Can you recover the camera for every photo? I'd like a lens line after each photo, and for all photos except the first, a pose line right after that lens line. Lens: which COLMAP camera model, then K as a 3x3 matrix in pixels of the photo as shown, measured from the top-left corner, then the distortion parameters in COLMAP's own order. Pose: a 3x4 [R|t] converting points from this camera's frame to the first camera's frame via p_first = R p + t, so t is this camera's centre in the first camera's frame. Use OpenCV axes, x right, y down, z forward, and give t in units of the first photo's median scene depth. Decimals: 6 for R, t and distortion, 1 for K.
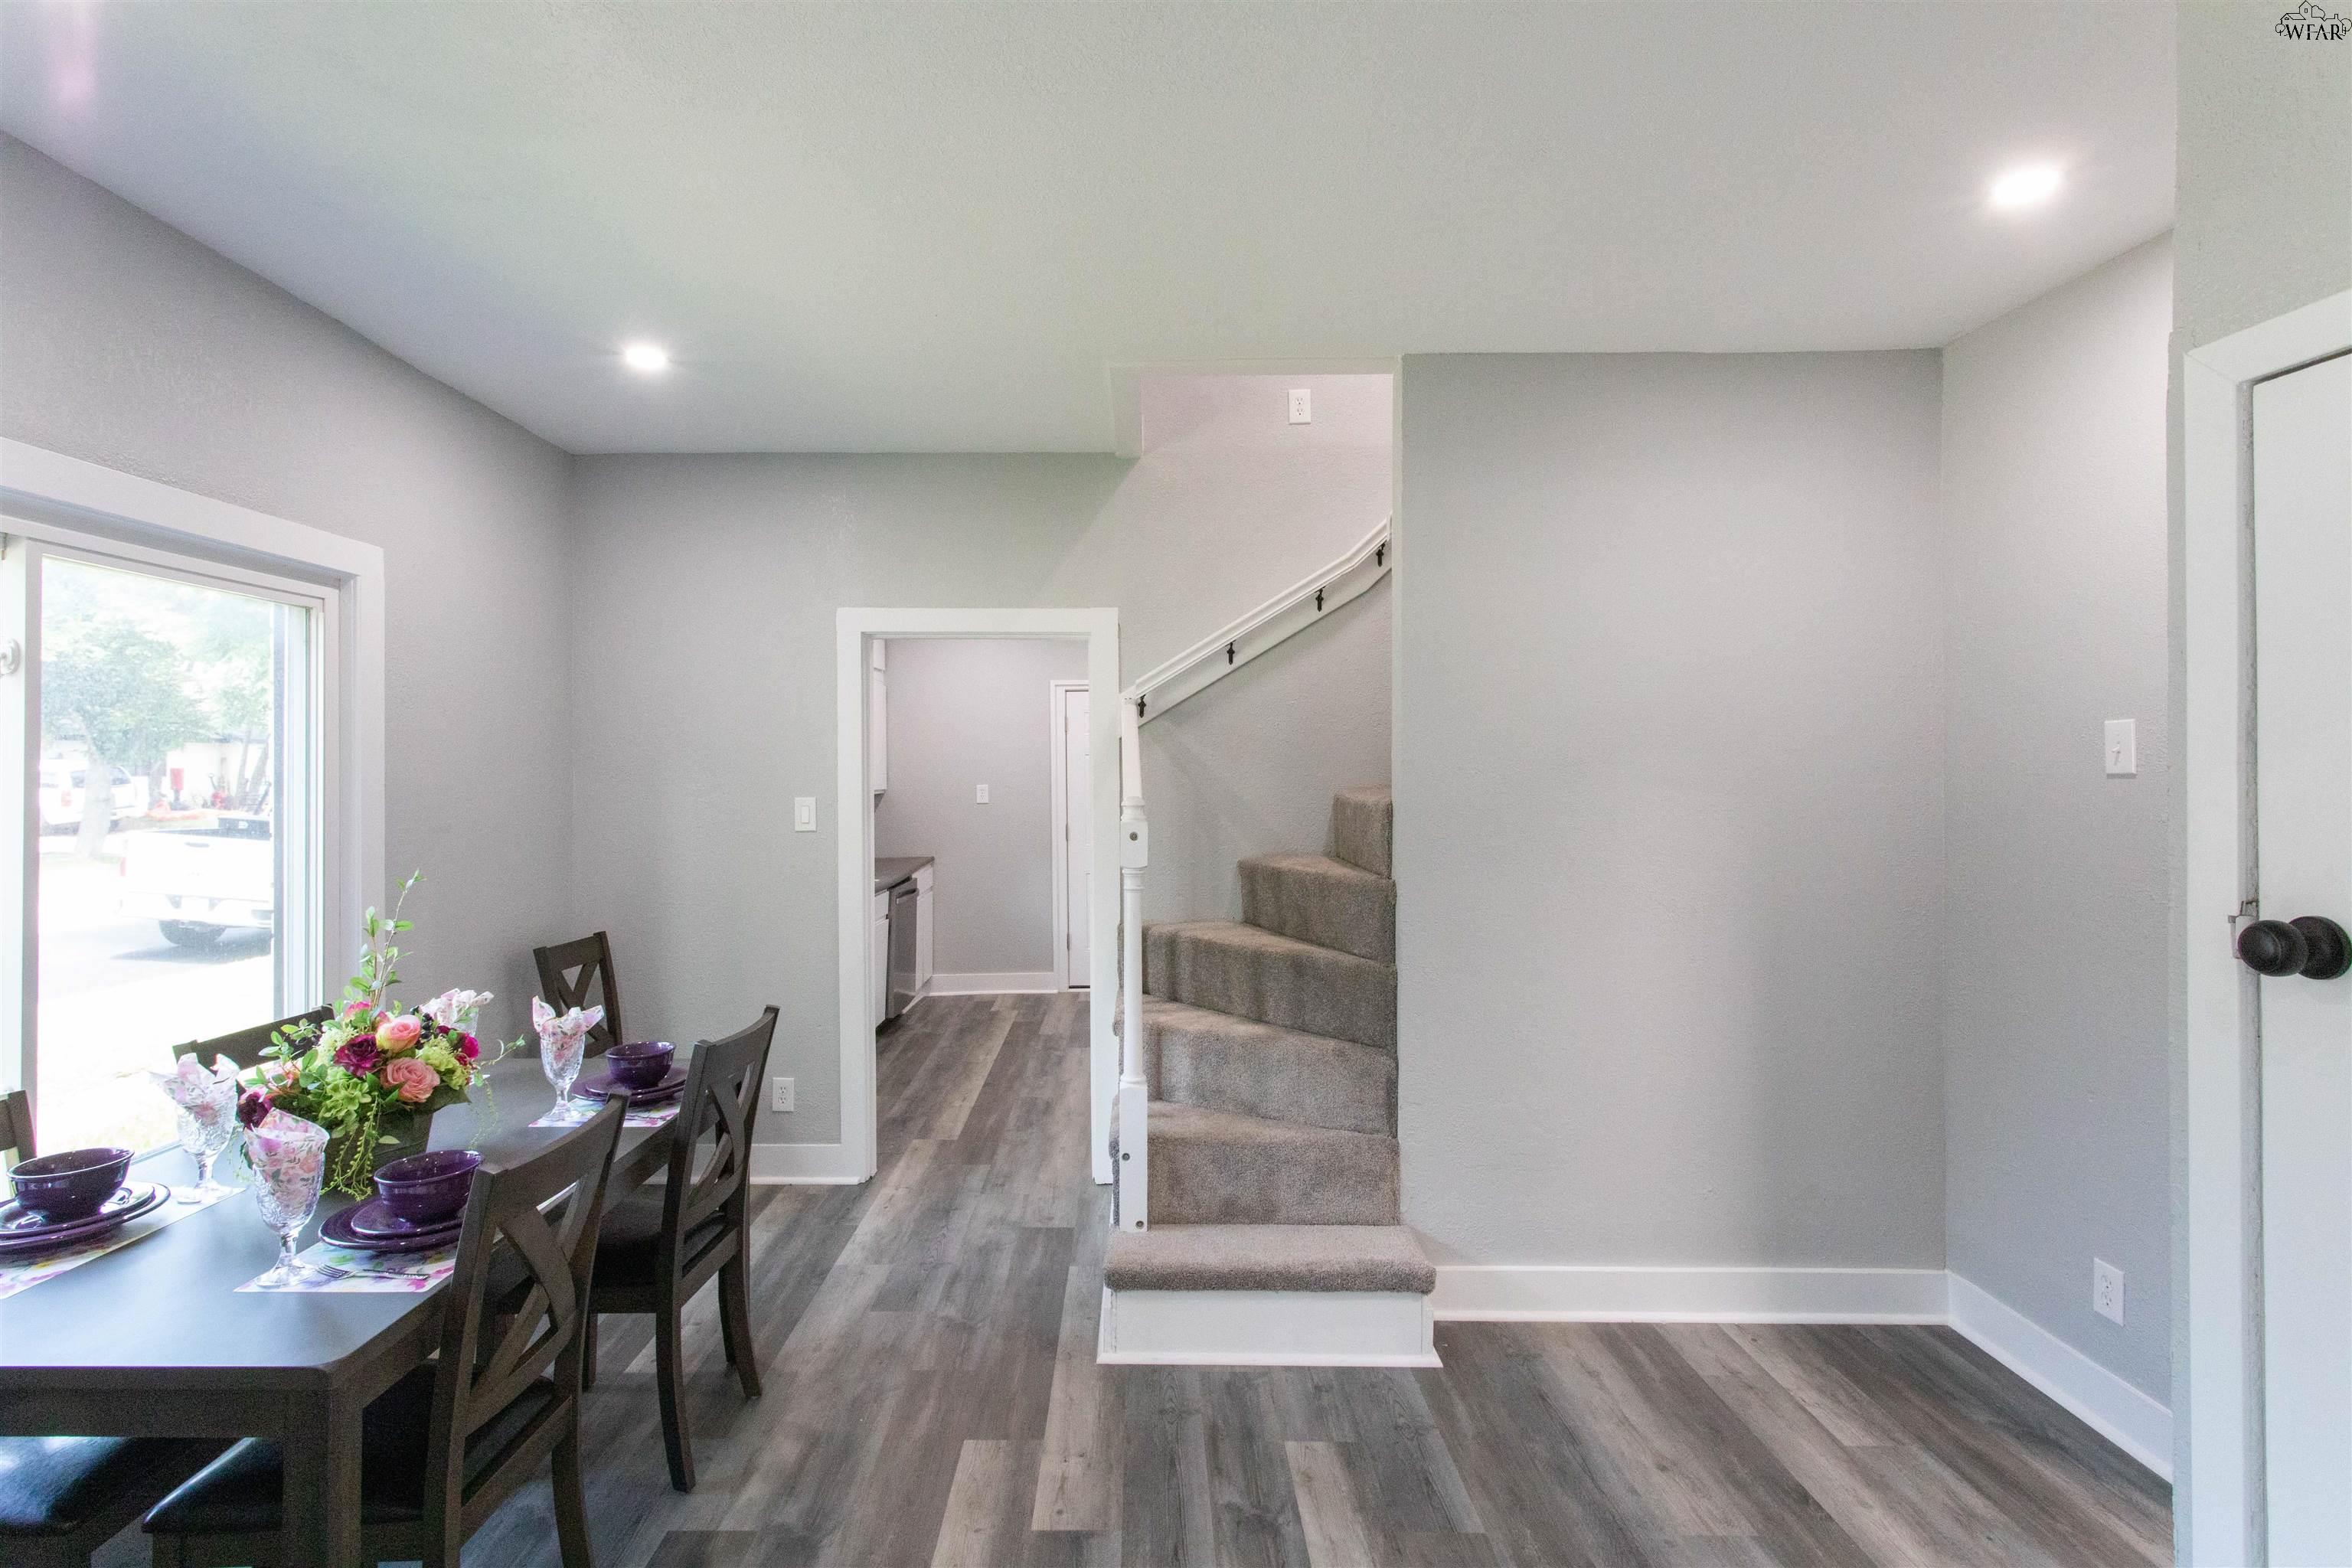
lens RADIAL K [[1120.5, 0, 1146.8], [0, 1120.5, 753.3], [0, 0, 1]] dist [-0.001601, 0.000429]
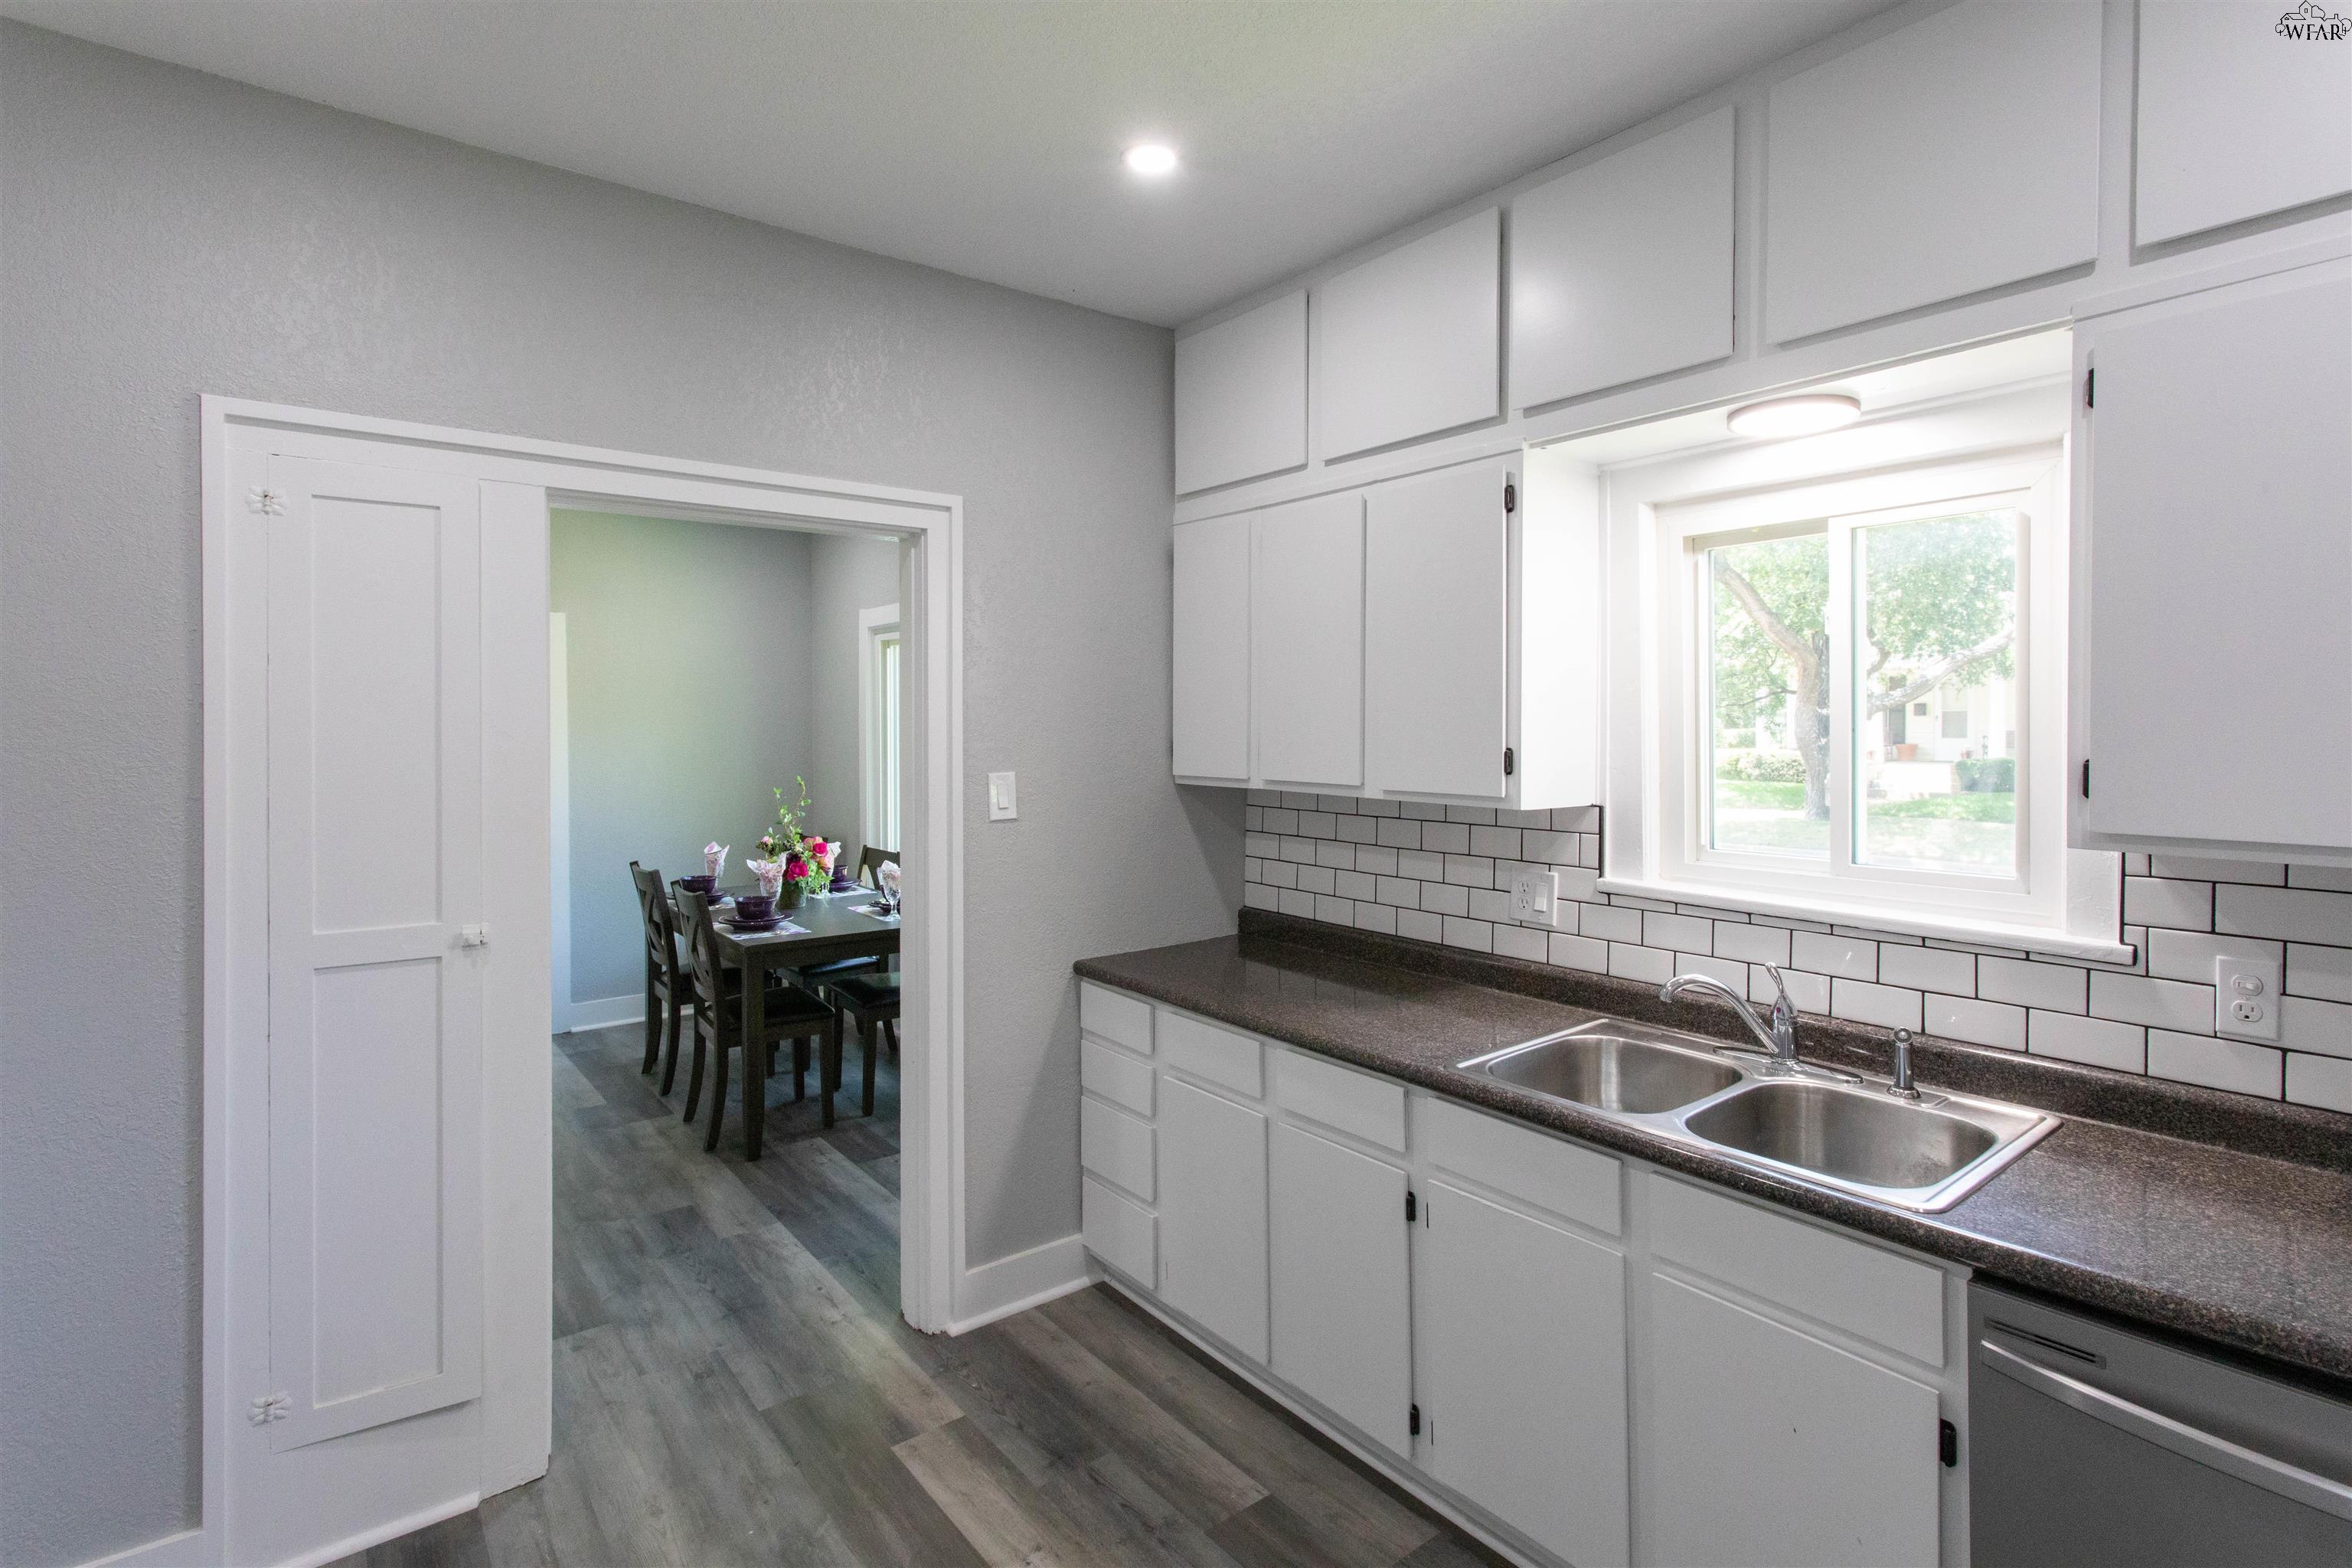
lens RADIAL K [[1132.0, 0, 1174.4], [0, 1132.0, 747.3], [0, 0, 1]] dist [-0.001167, 0.002017]
pose [[-0.790850, 0.007217, -0.611967, 0.060388], [0.005574, 0.999974, 0.004588, 0.028624], [0.611985, 0.000217, -0.790870, 2.051448]]
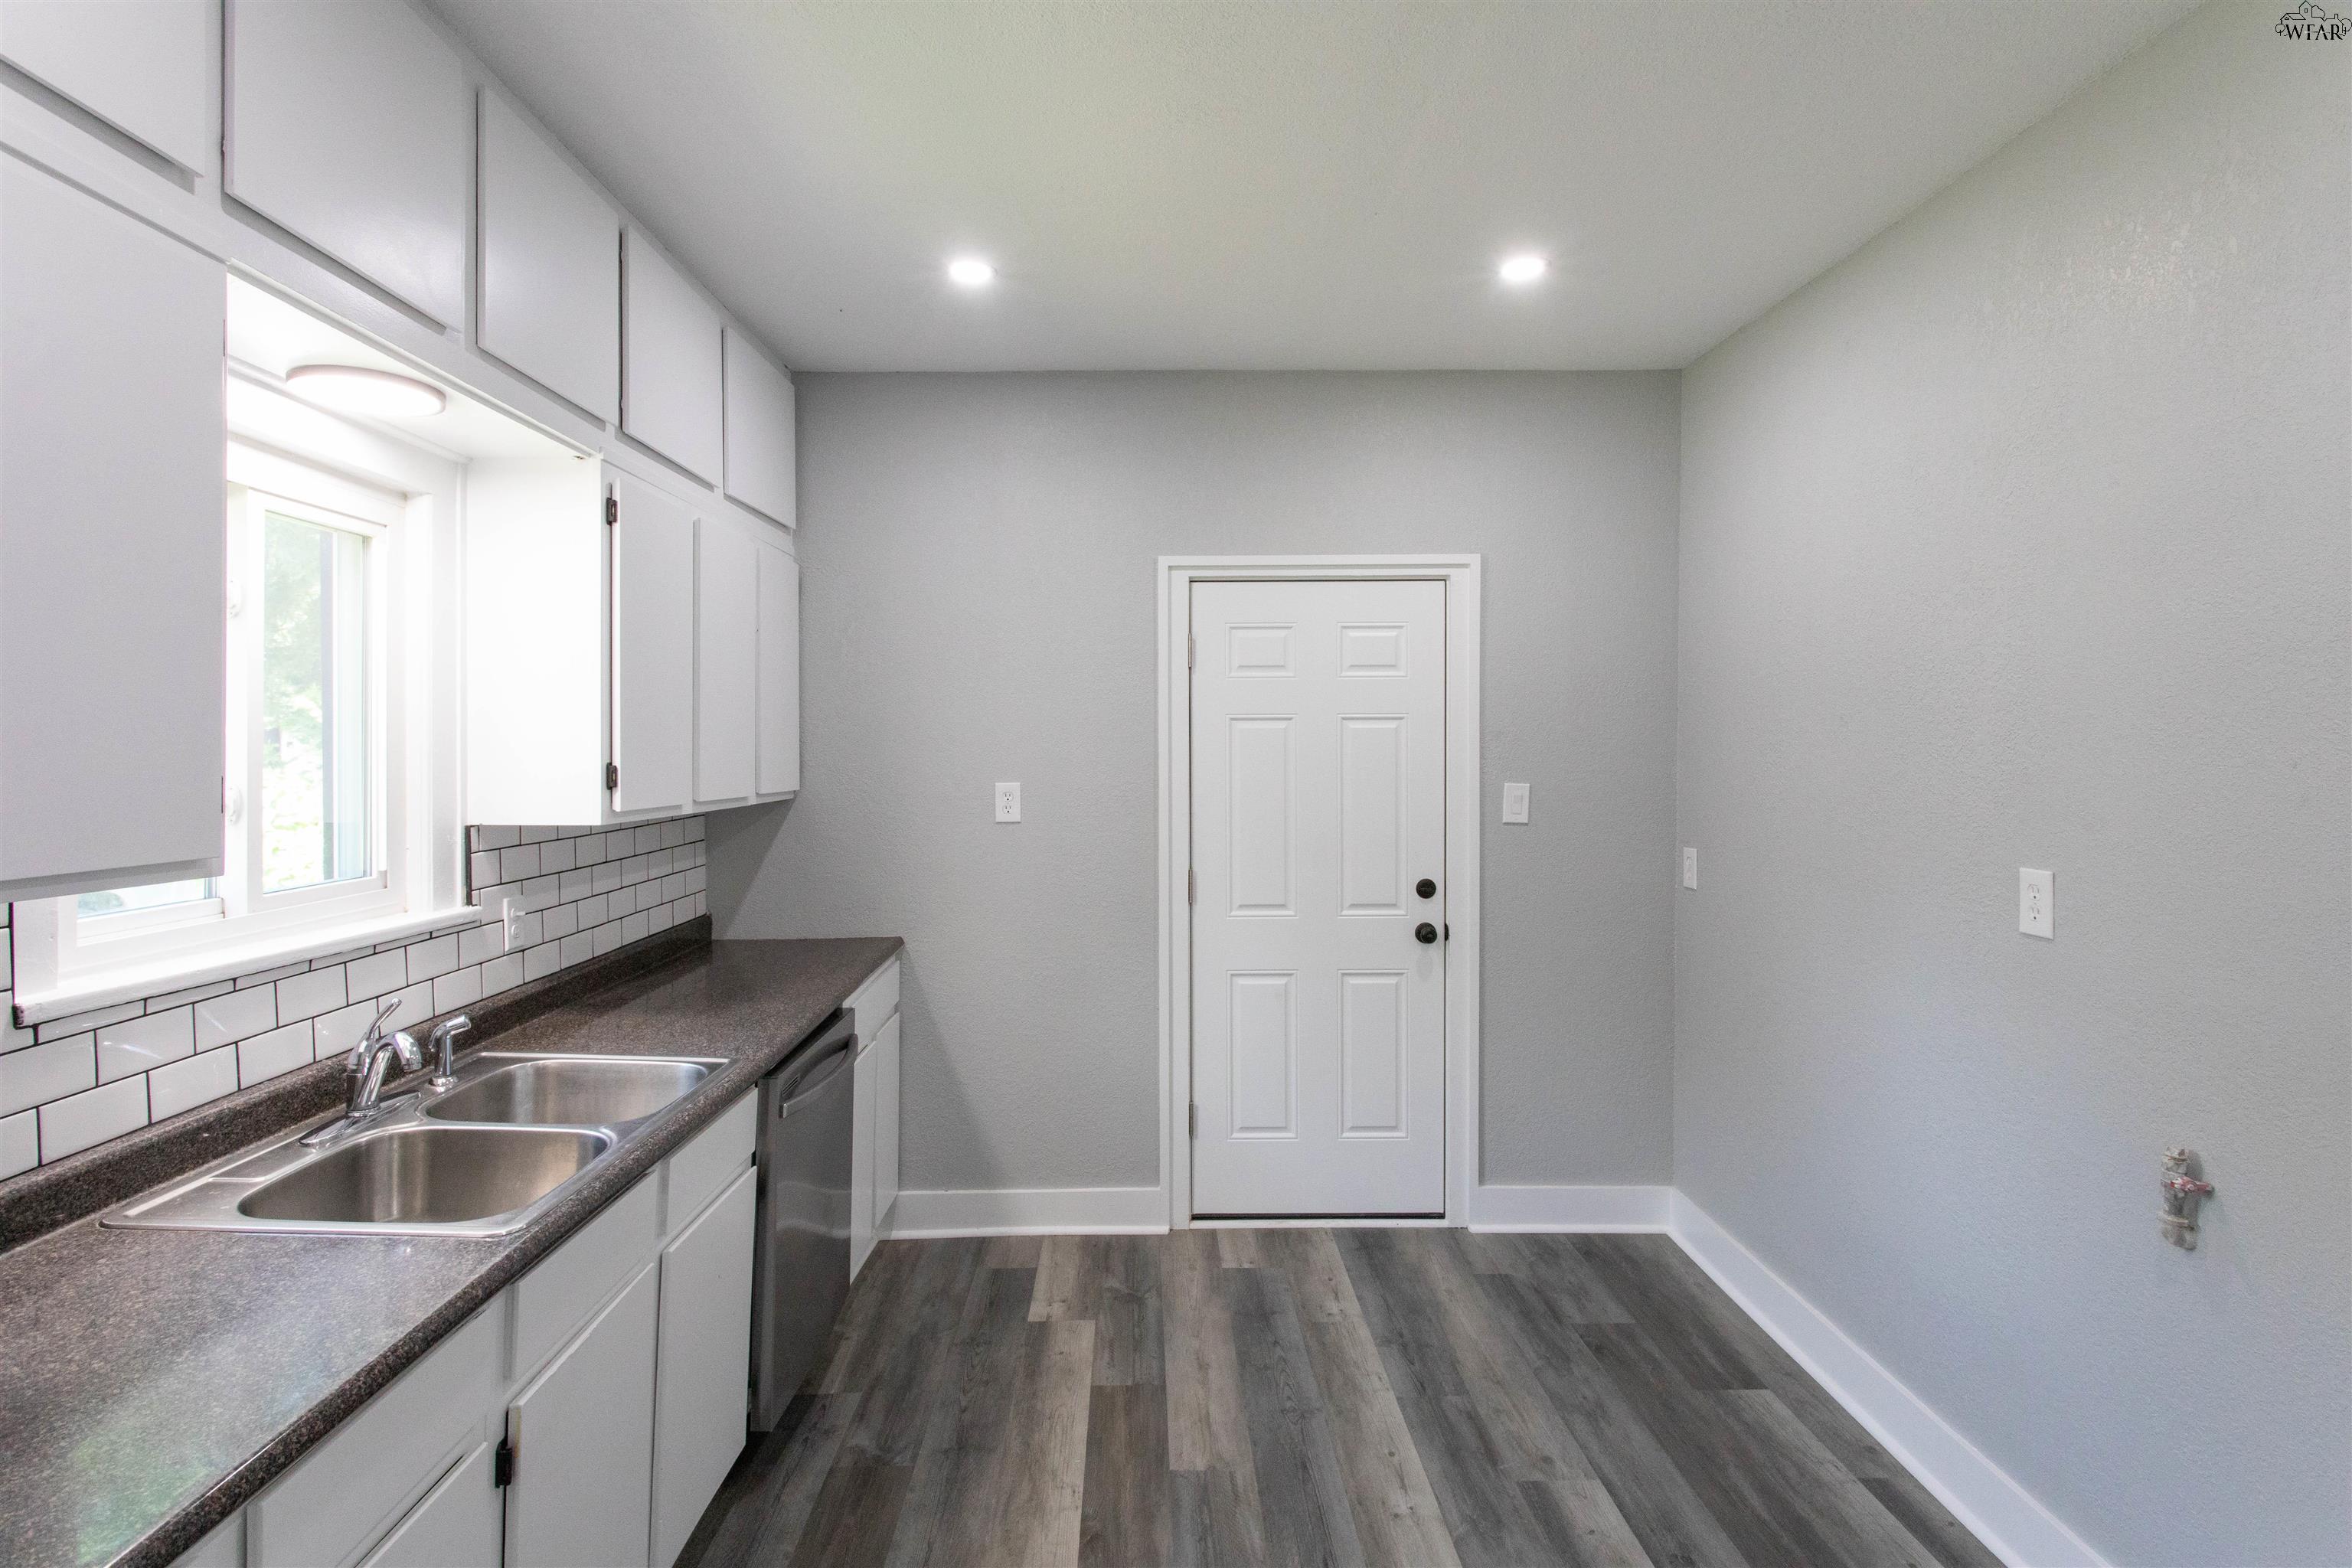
lens RADIAL K [[1111.9, 0, 1167.8], [0, 1111.9, 769.7], [0, 0, 1]] dist [-0.000708, 0.000231]
pose [[0.999803, 0.007899, 0.018192, -0.202078], [-0.008449, 0.999502, 0.030391, 0.018157], [-0.017943, -0.030539, 0.999373, 1.224545]]
